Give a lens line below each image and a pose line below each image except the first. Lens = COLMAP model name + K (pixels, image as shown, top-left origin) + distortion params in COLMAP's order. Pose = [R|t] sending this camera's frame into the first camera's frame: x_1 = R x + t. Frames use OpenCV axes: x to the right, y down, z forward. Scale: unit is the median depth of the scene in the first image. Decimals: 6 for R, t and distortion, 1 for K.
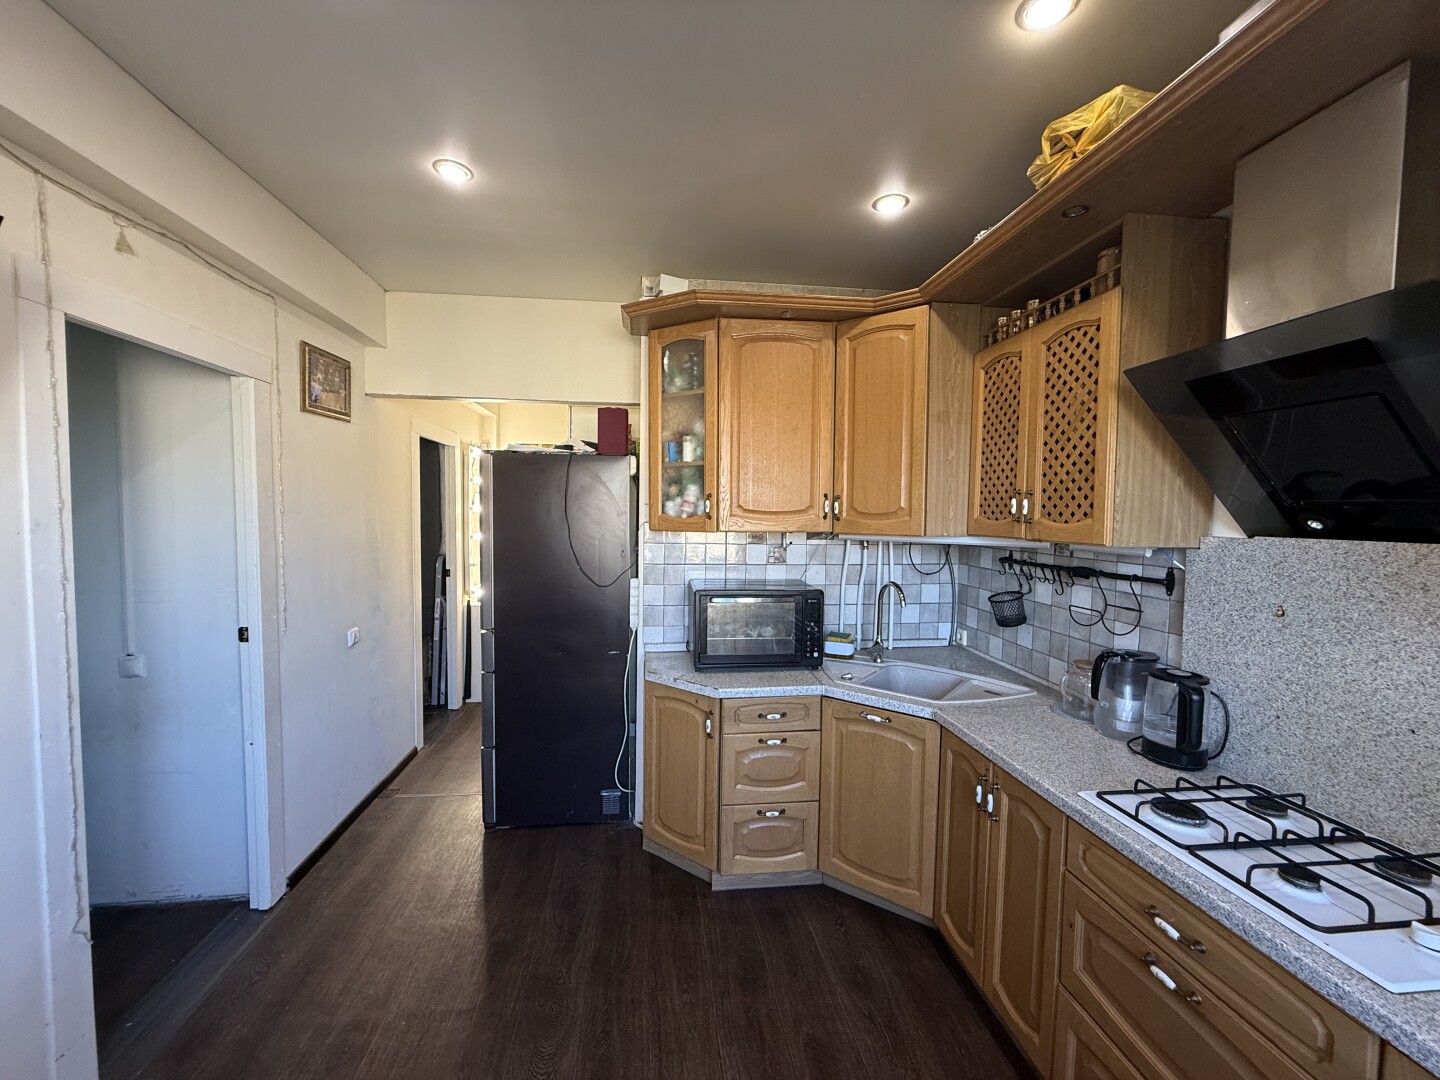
lens RADIAL K [[575.5, 0, 711.8], [0, 575.5, 540.6], [0, 0, 1]] dist [0.000173, 0.000128]
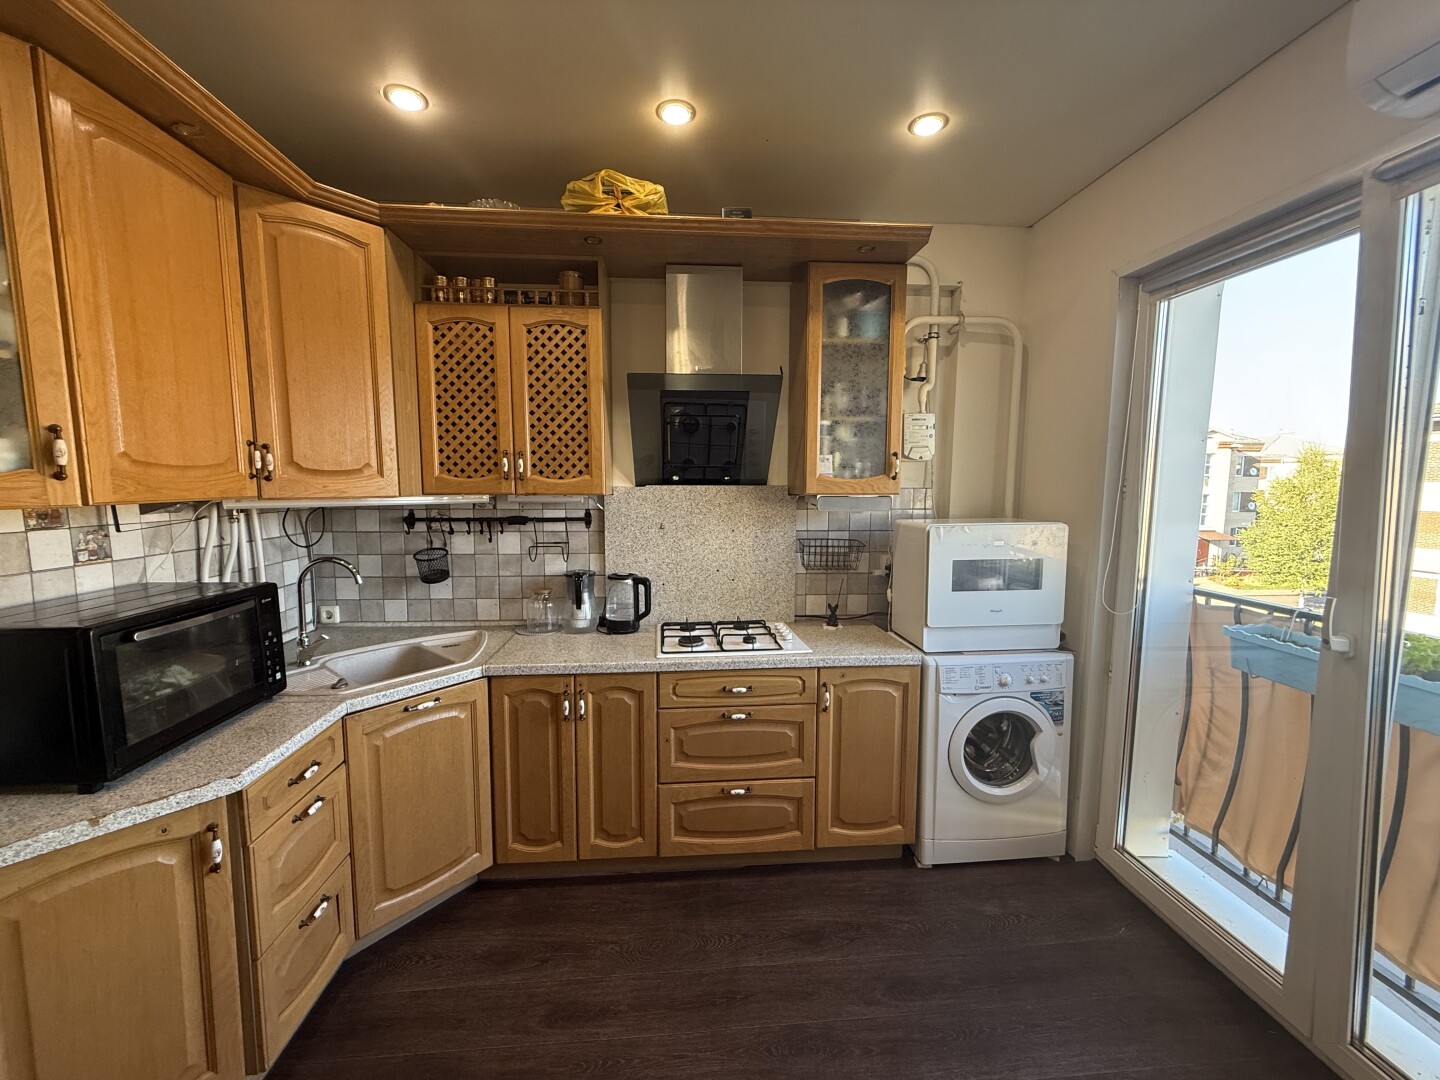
lens RADIAL K [[570.3, 0, 714.8], [0, 570.3, 540.5], [0, 0, 1]] dist [0.000569, 0.000068]
pose [[0.037067, -0.111899, 0.993028, -0.564395], [0.049014, 0.992719, 0.110035, -0.015825], [-0.998110, 0.044593, 0.042282, 0.539928]]
